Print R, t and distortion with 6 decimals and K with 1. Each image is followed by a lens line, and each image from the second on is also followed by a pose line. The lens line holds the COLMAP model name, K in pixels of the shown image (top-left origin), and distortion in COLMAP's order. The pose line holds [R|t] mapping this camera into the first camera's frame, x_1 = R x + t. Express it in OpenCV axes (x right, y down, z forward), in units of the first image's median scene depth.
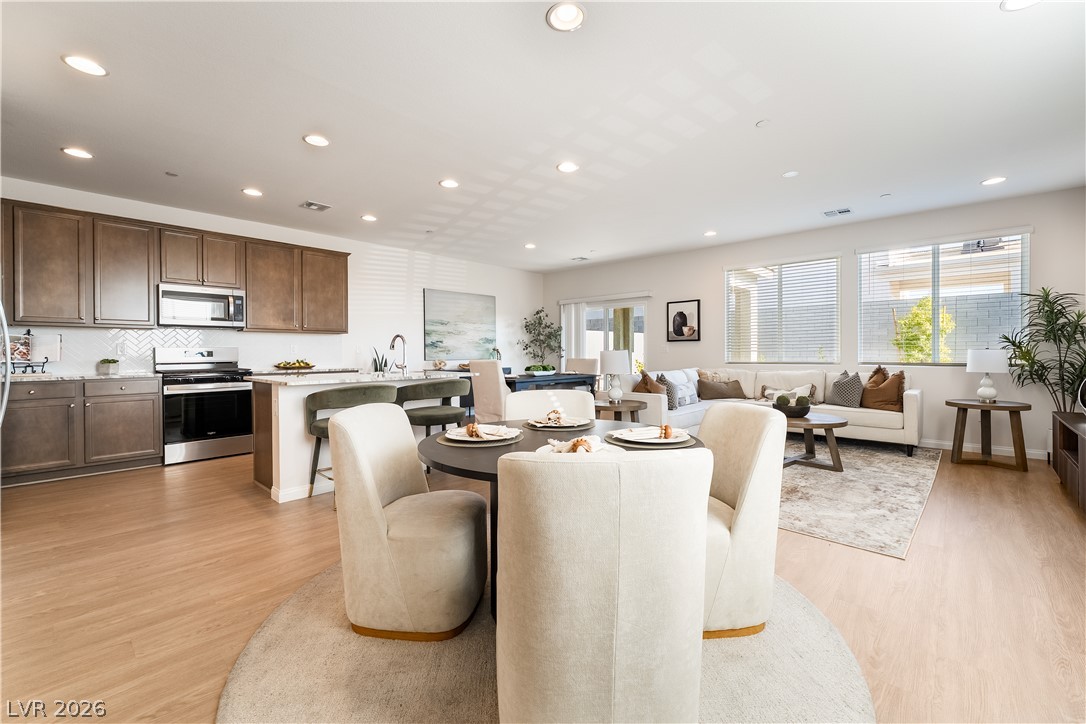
lens RADIAL K [[442.9, 0, 545.4], [0, 442.9, 352.9], [0, 0, 1]] dist [-0.010942, 0.000208]
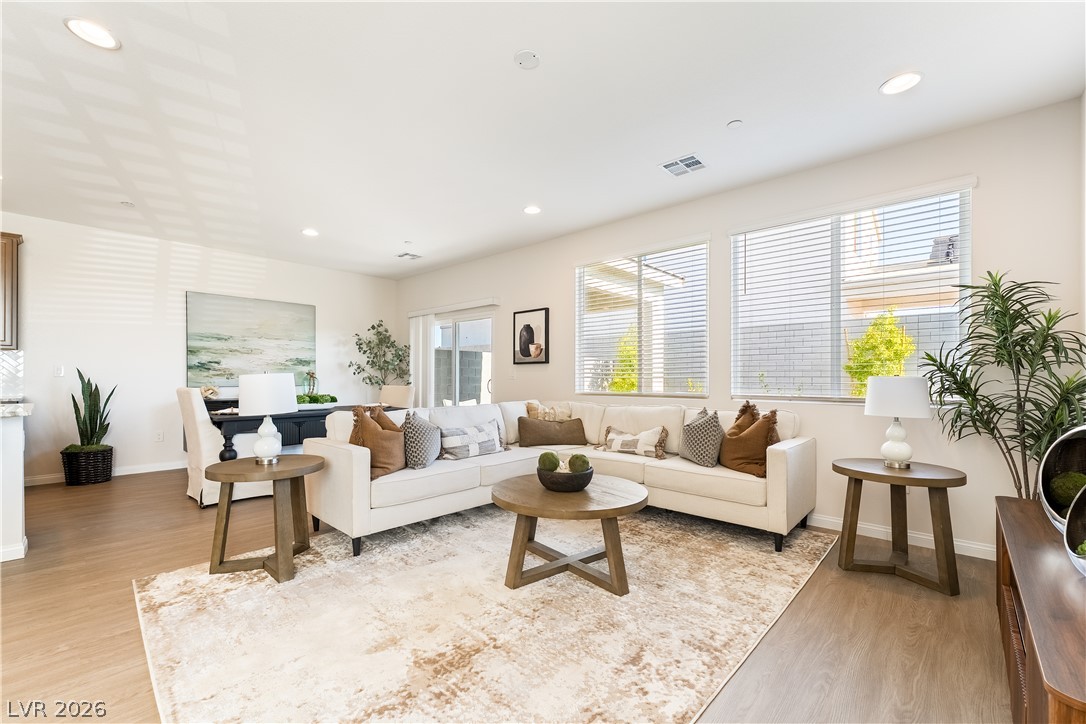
lens RADIAL K [[442.9, 0, 537.3], [0, 442.9, 373.3], [0, 0, 1]] dist [-0.010942, 0.000208]
pose [[0.999968, 0.006973, 0.003976, 0.448261], [-0.006927, 0.999910, -0.011475, -0.002518], [-0.004056, 0.011447, 0.999926, 0.351828]]
